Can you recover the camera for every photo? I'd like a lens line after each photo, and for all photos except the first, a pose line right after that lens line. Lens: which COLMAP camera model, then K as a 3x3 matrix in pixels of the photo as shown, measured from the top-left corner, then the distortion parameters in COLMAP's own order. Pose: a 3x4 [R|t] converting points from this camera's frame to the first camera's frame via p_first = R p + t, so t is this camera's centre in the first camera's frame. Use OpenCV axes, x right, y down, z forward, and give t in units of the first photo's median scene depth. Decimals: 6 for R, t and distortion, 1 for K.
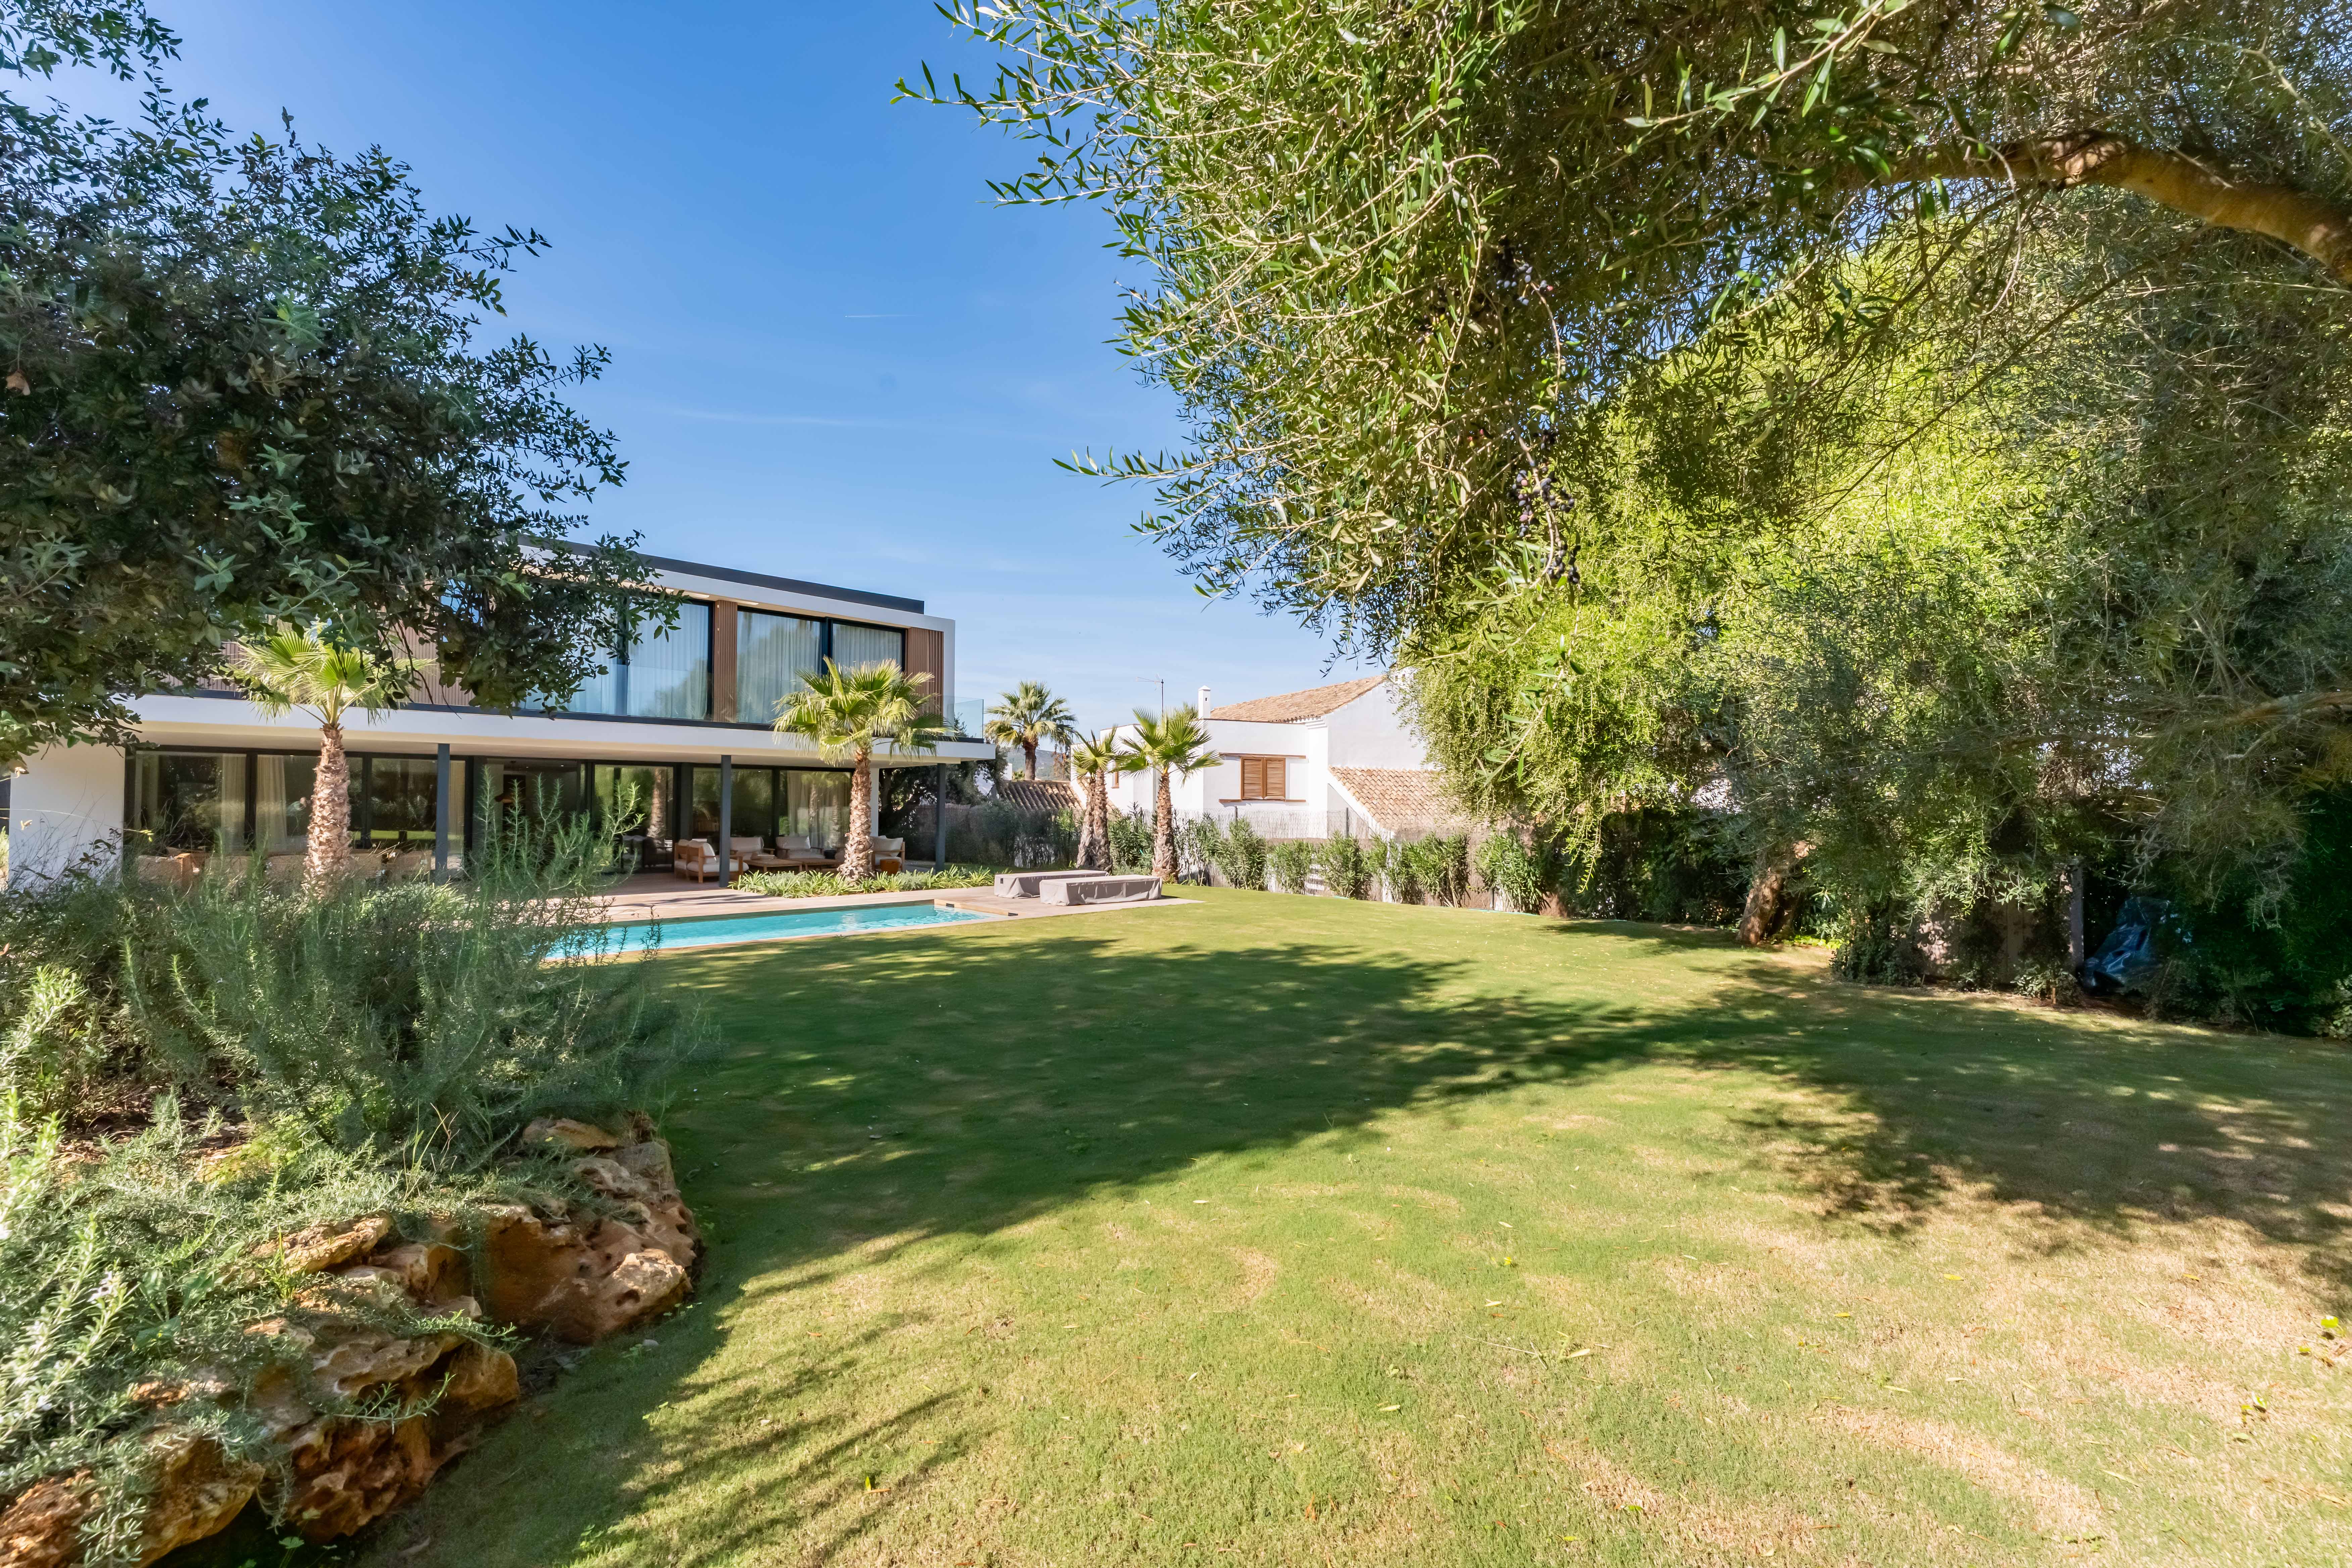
lens RADIAL K [[943.3, 0, 1154.2], [0, 943.3, 786.1], [0, 0, 1]] dist [-0.009304, 0.000216]
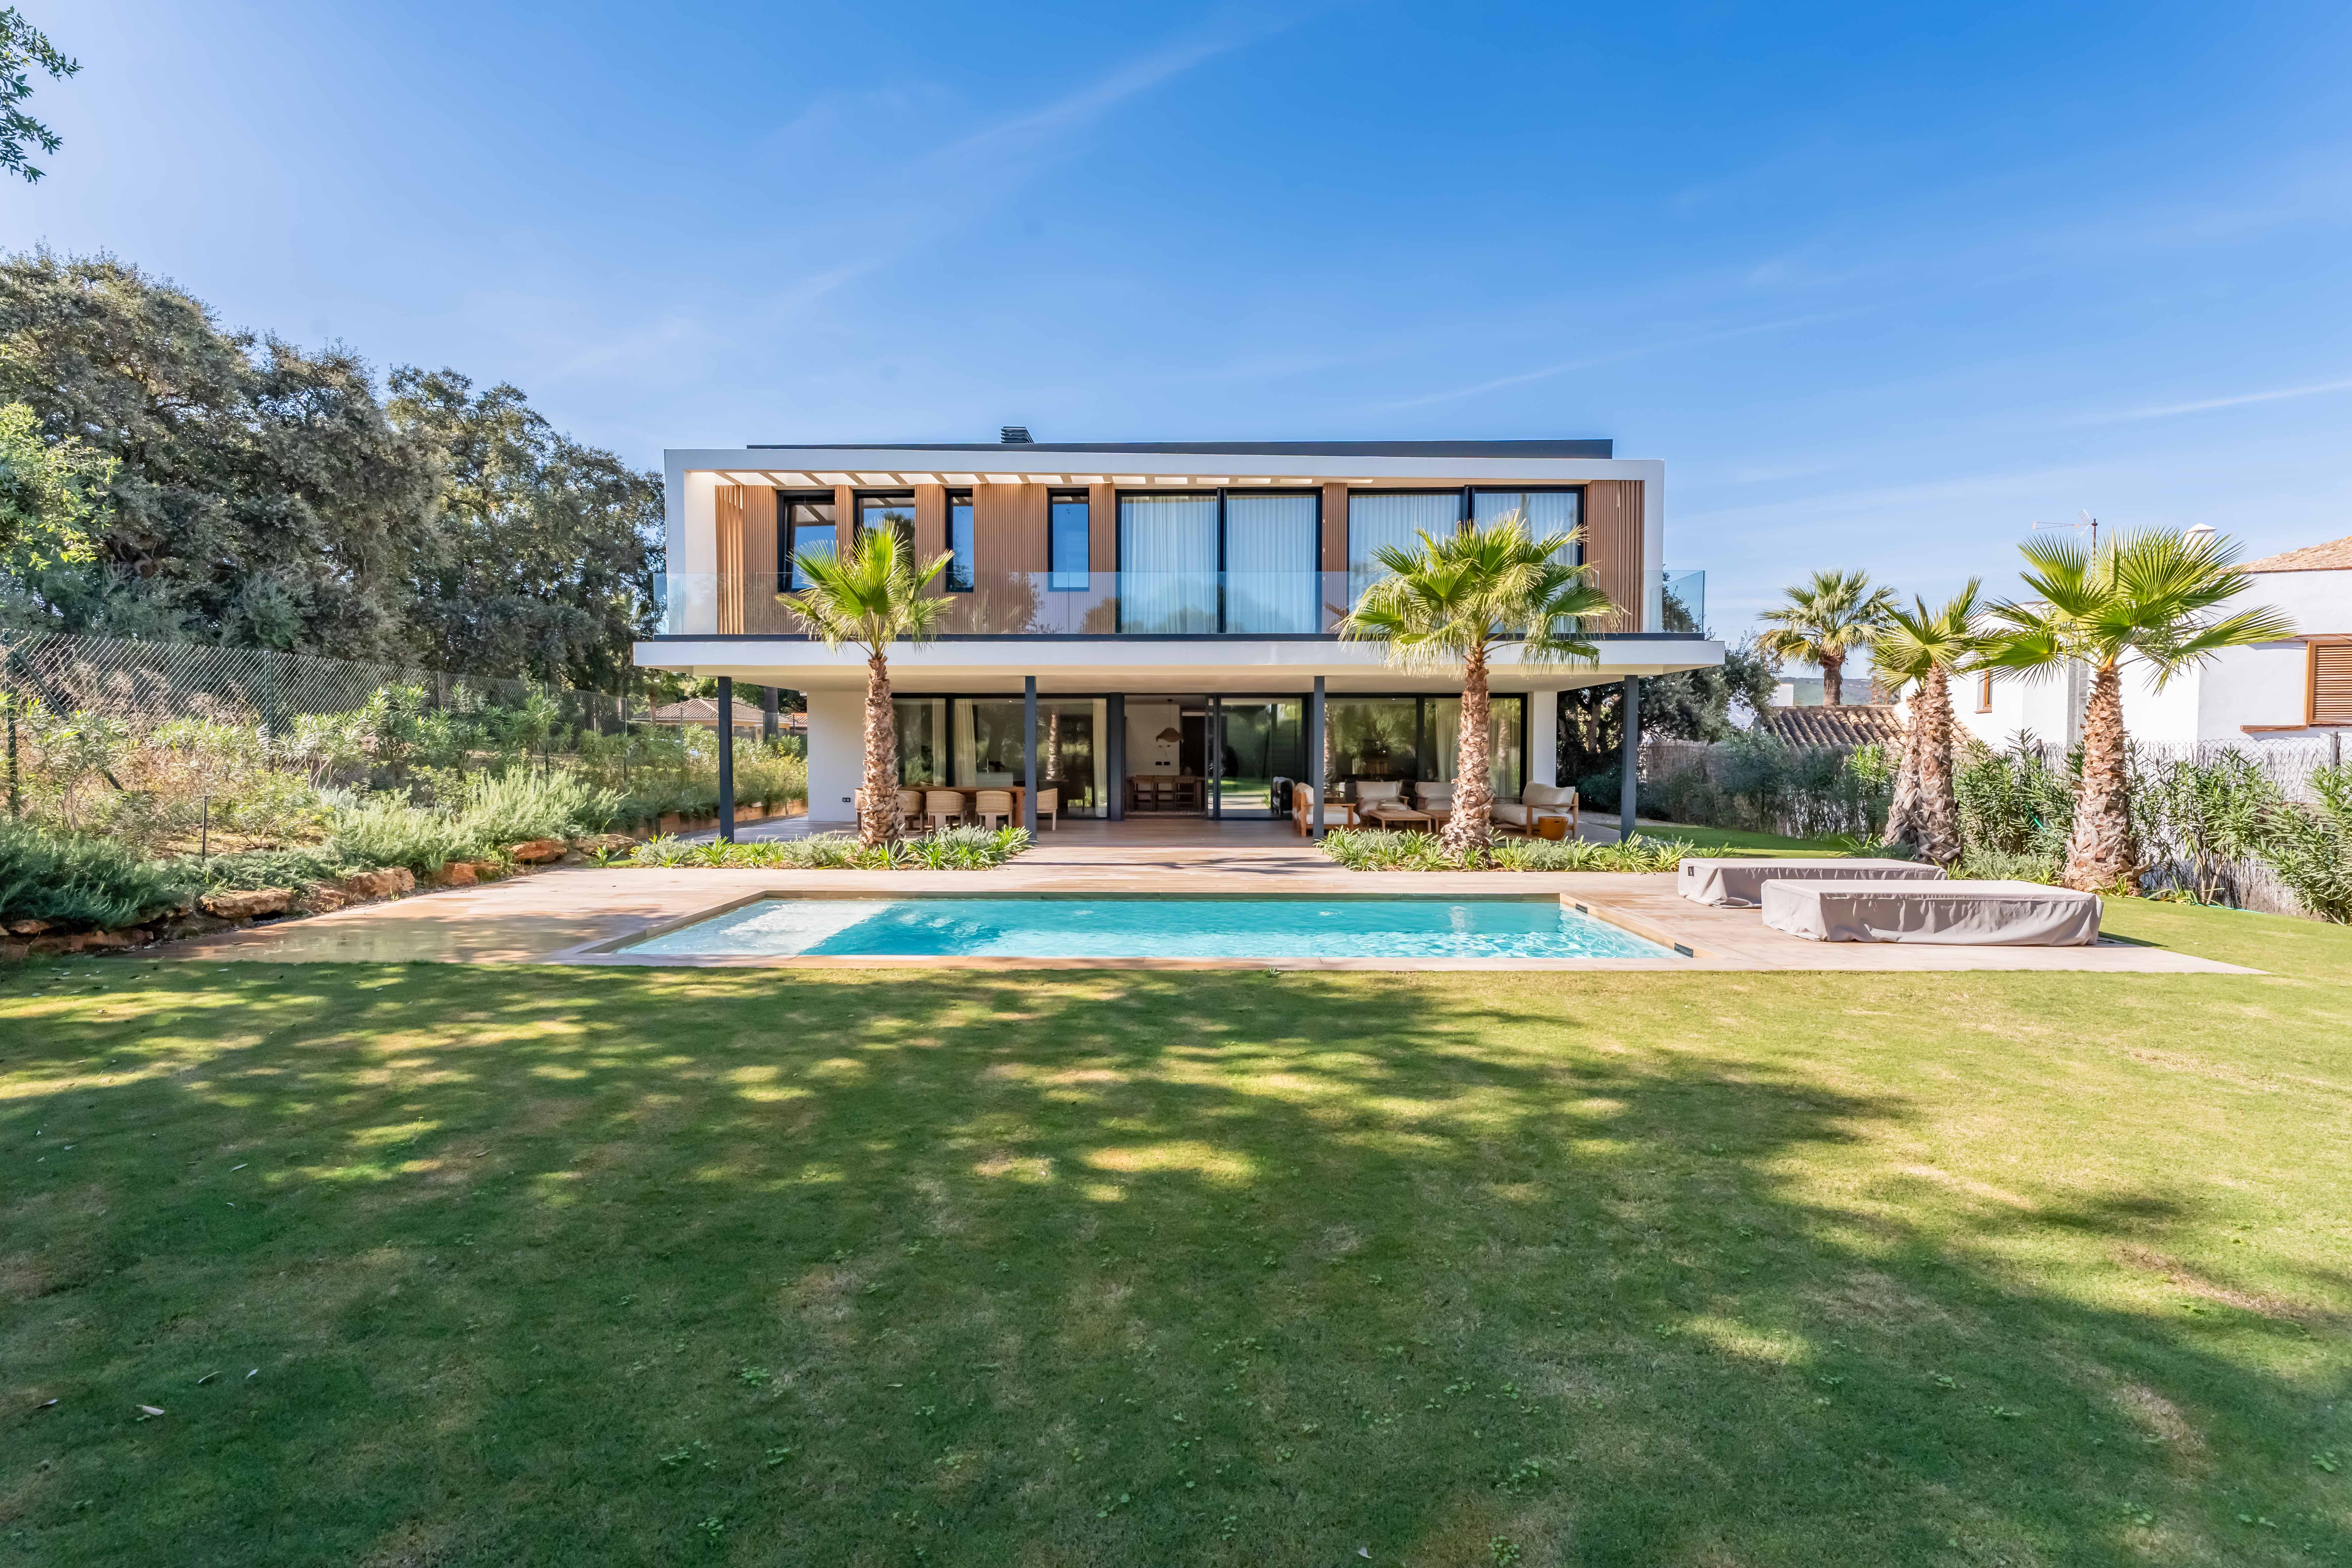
lens RADIAL K [[943.3, 0, 1170.0], [0, 943.3, 772.9], [0, 0, 1]] dist [-0.009304, 0.000216]
pose [[0.722158, 0.012053, -0.691624, -0.003405], [0.017898, 0.999188, 0.036100, 0.014939], [0.691497, -0.038449, 0.721355, 0.316092]]
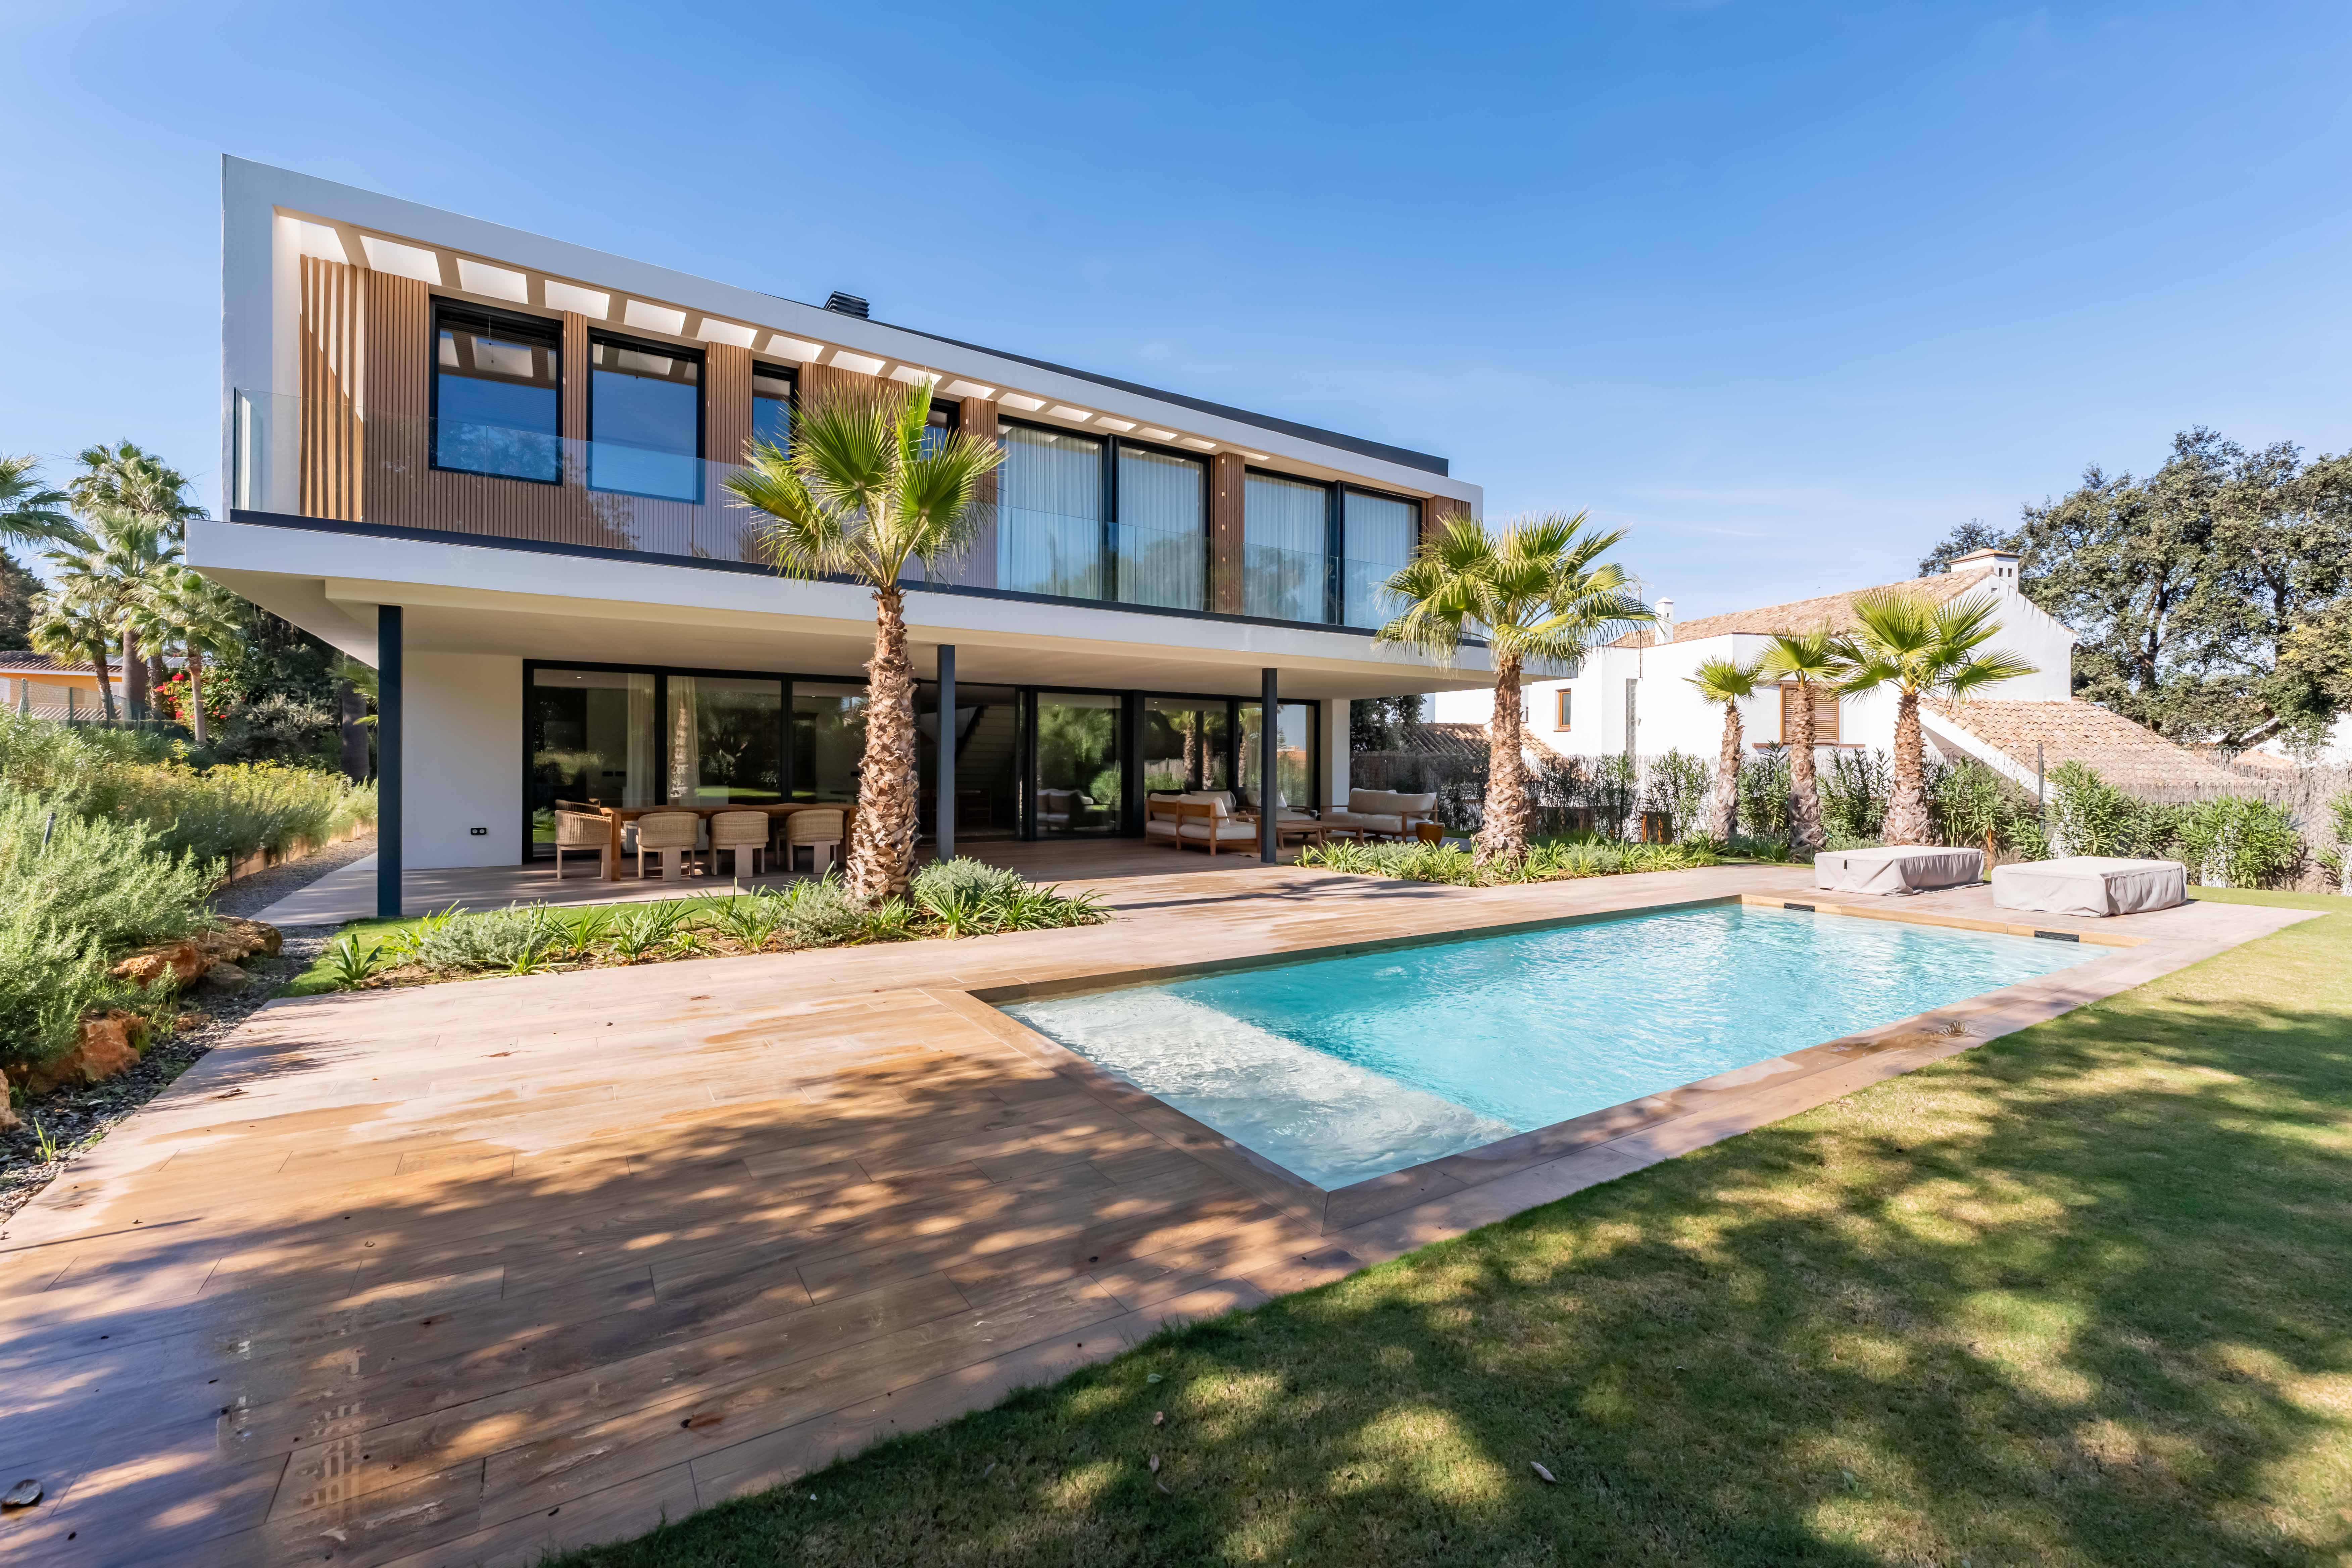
lens RADIAL K [[943.3, 0, 1119.9], [0, 943.3, 769.9], [0, 0, 1]] dist [-0.009304, 0.000216]
pose [[0.981256, -0.001527, -0.192702, -0.390669], [0.006136, 0.999709, 0.023325, 0.021467], [0.192610, -0.024070, 0.980980, 0.280492]]
